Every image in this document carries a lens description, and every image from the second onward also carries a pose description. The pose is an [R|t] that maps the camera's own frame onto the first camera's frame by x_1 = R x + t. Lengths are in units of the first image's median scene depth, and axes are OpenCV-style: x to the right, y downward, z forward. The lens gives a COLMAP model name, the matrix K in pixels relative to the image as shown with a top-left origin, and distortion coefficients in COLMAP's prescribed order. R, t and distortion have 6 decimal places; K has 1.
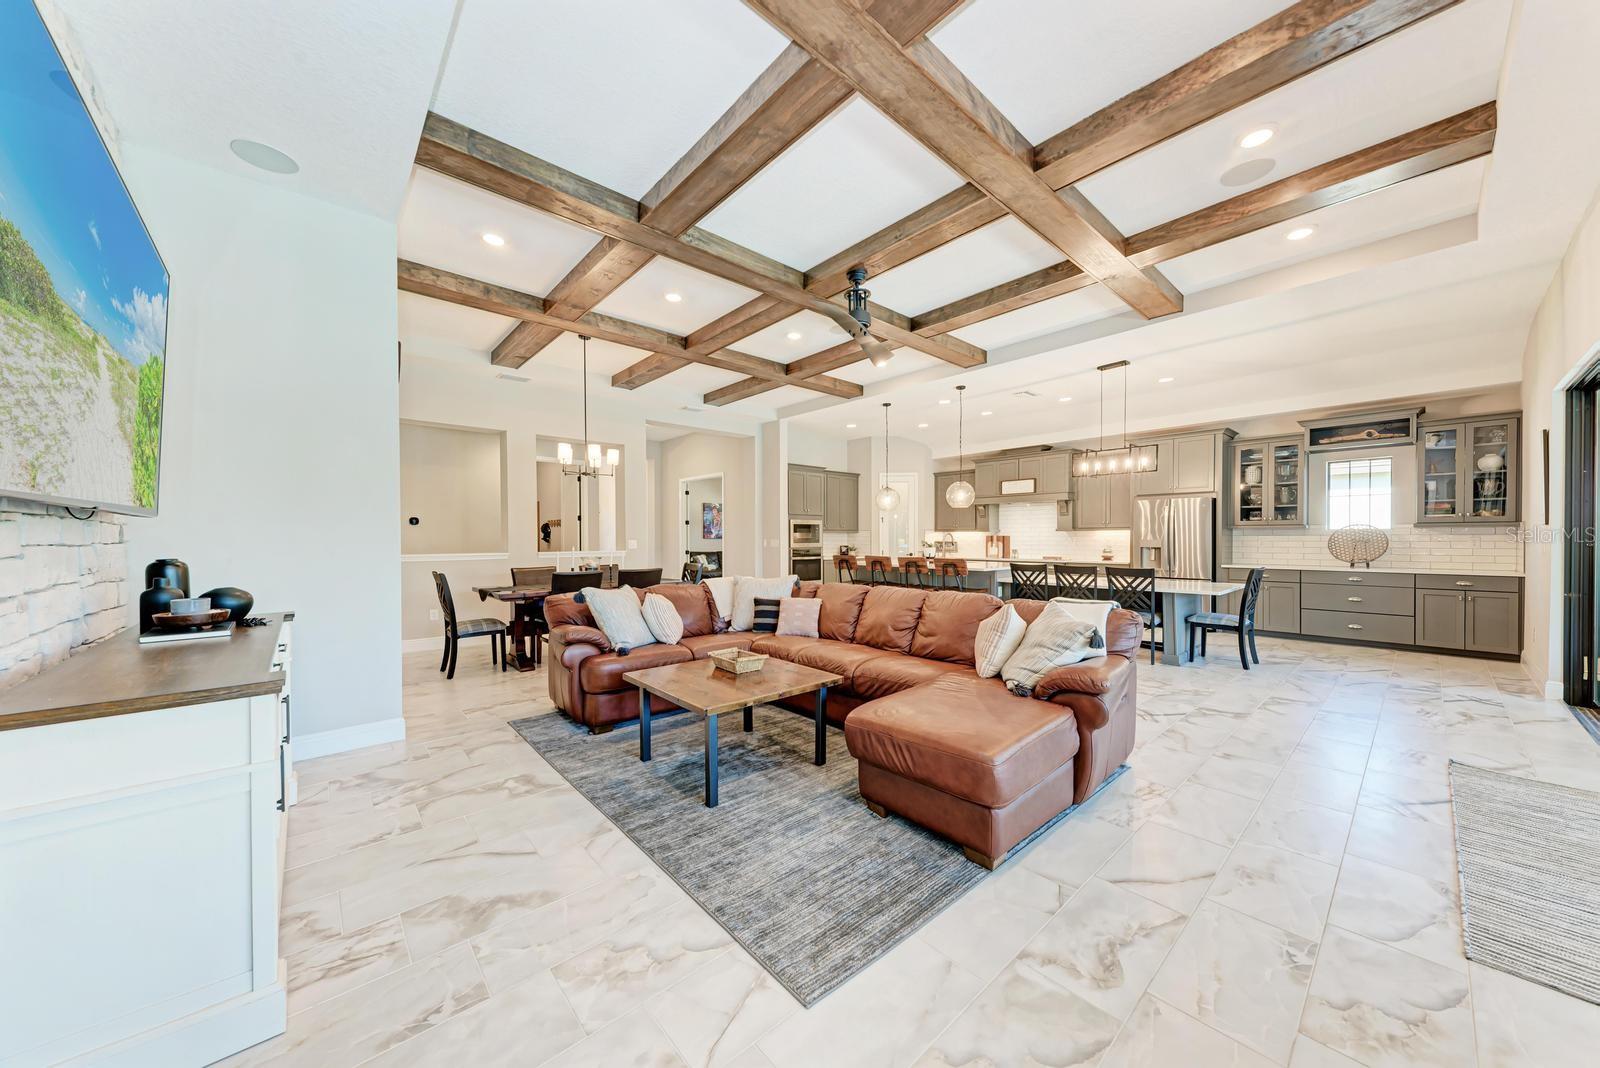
lens RADIAL K [[552.2, 0, 799.0], [0, 552.2, 542.8], [0, 0, 1]] dist [0.001975, -0.000566]
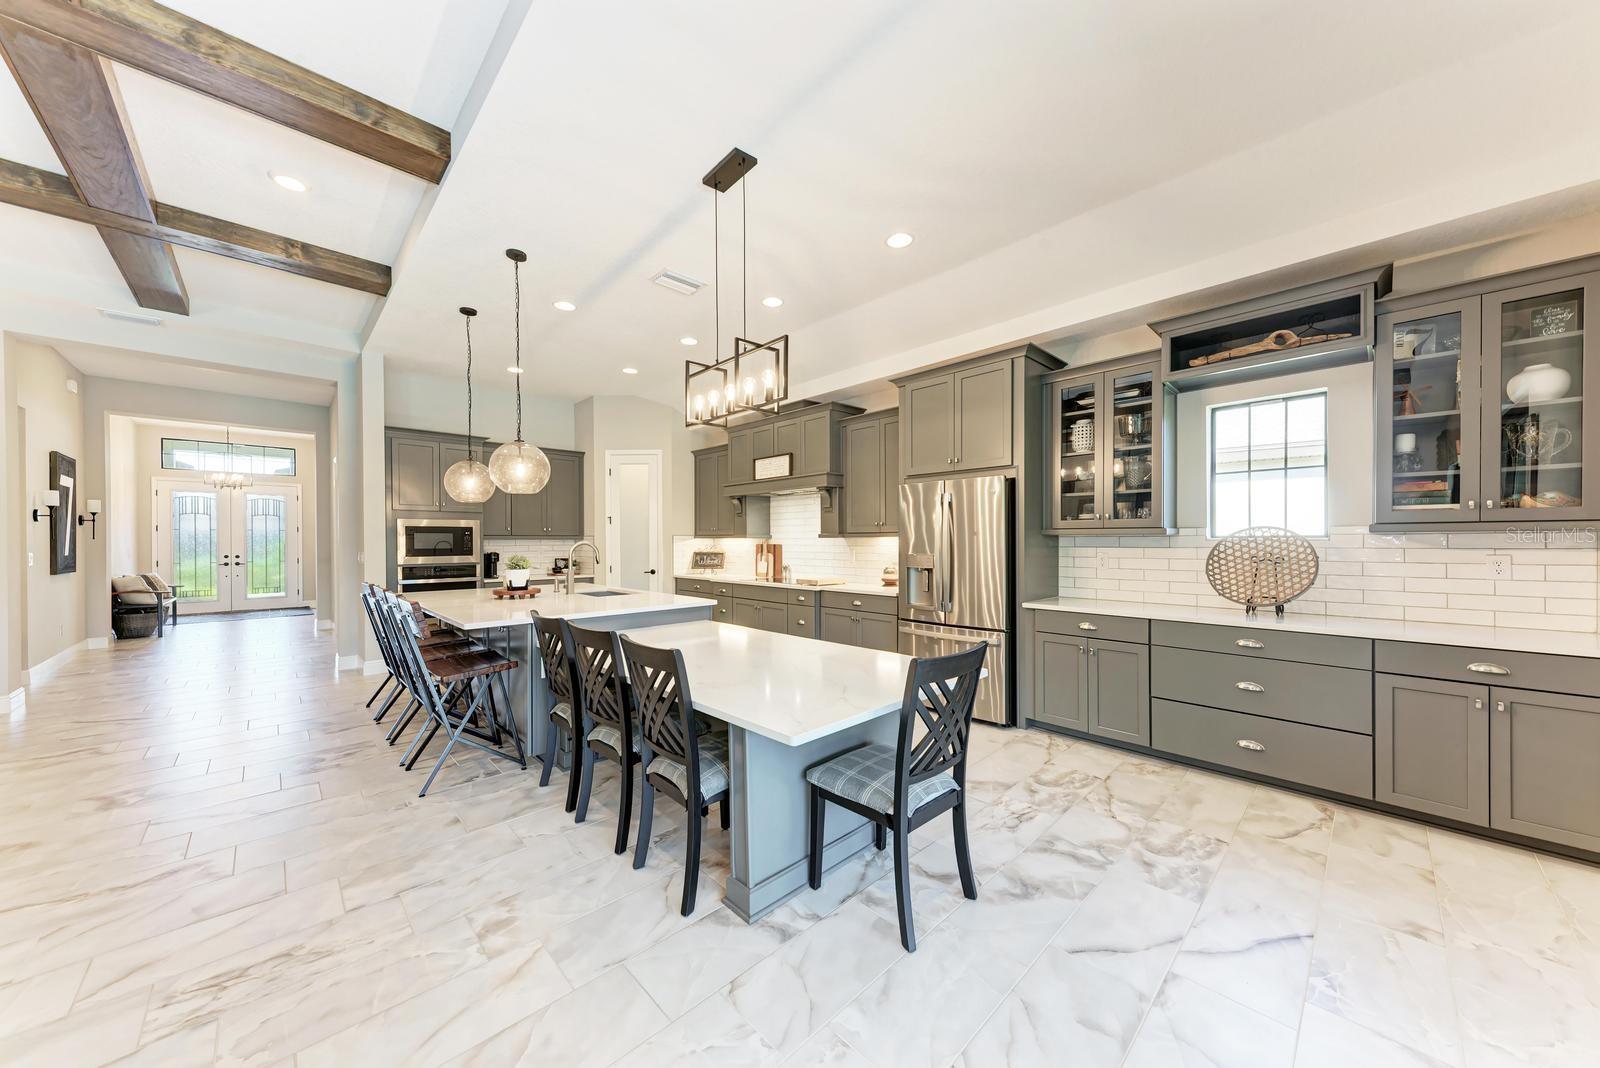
lens RADIAL K [[552.2, 0, 804.1], [0, 552.2, 540.1], [0, 0, 1]] dist [0.001975, -0.000566]
pose [[0.998860, -0.000631, 0.047726, 0.527770], [0.001067, 0.999958, -0.009113, -0.016033], [-0.047718, 0.009153, 0.998819, 0.479626]]
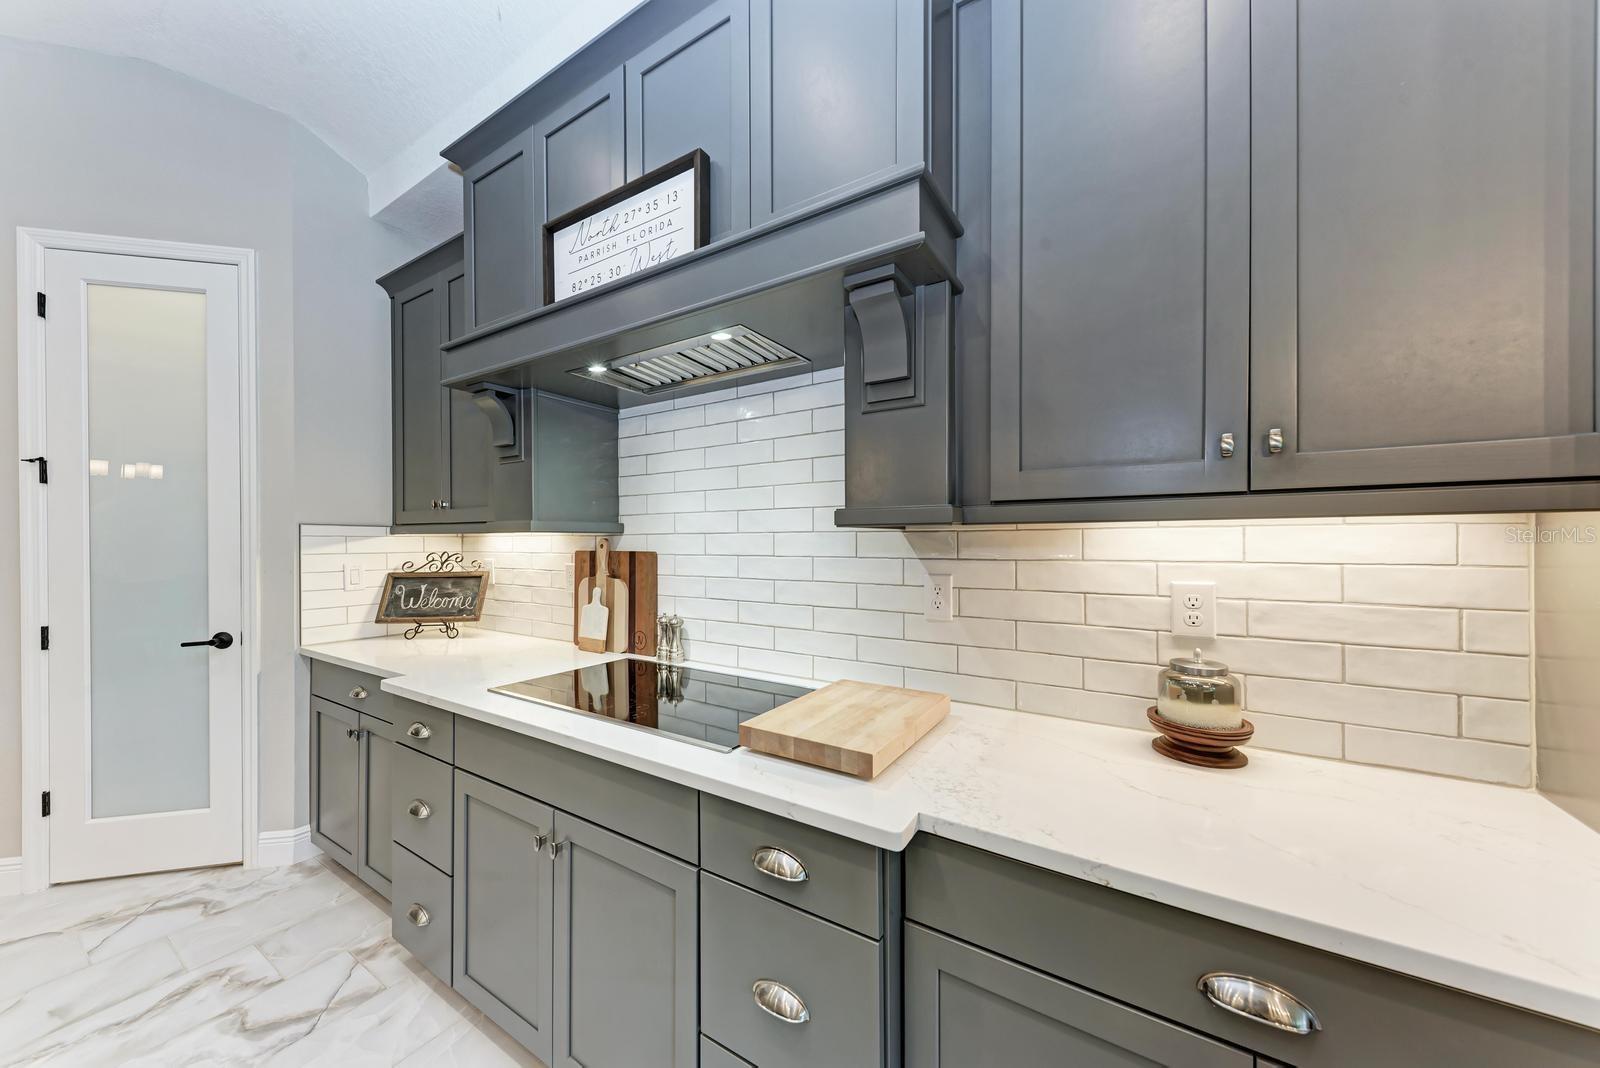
lens RADIAL K [[552.2, 0, 807.4], [0, 552.2, 543.2], [0, 0, 1]] dist [0.001975, -0.000566]
pose [[0.957118, -0.002231, 0.289688, 0.526268], [0.003497, 0.999986, -0.003852, -0.020508], [-0.289676, 0.004699, 0.957113, 1.097833]]
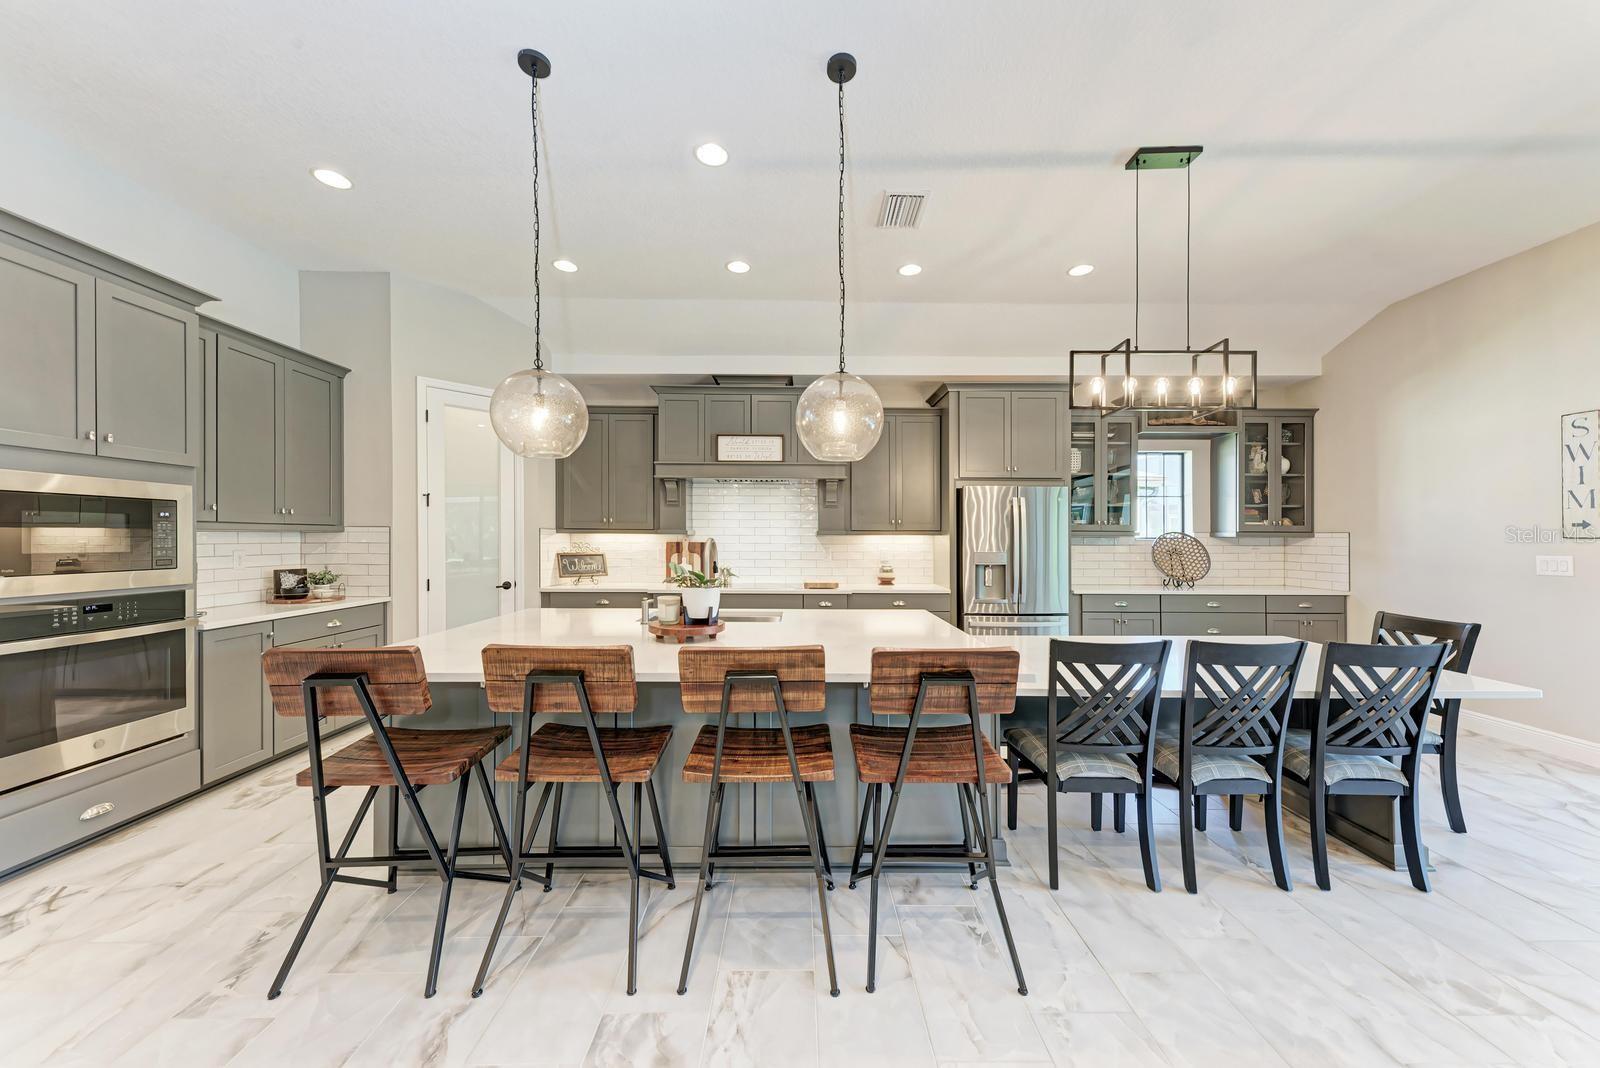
lens RADIAL K [[552.2, 0, 800.7], [0, 552.2, 541.4], [0, 0, 1]] dist [0.001975, -0.000566]
pose [[0.645947, 0.000724, 0.763382, 0.038083], [-0.000631, 1.000000, -0.000414, -0.018411], [-0.763382, -0.000215, 0.645948, 0.826765]]
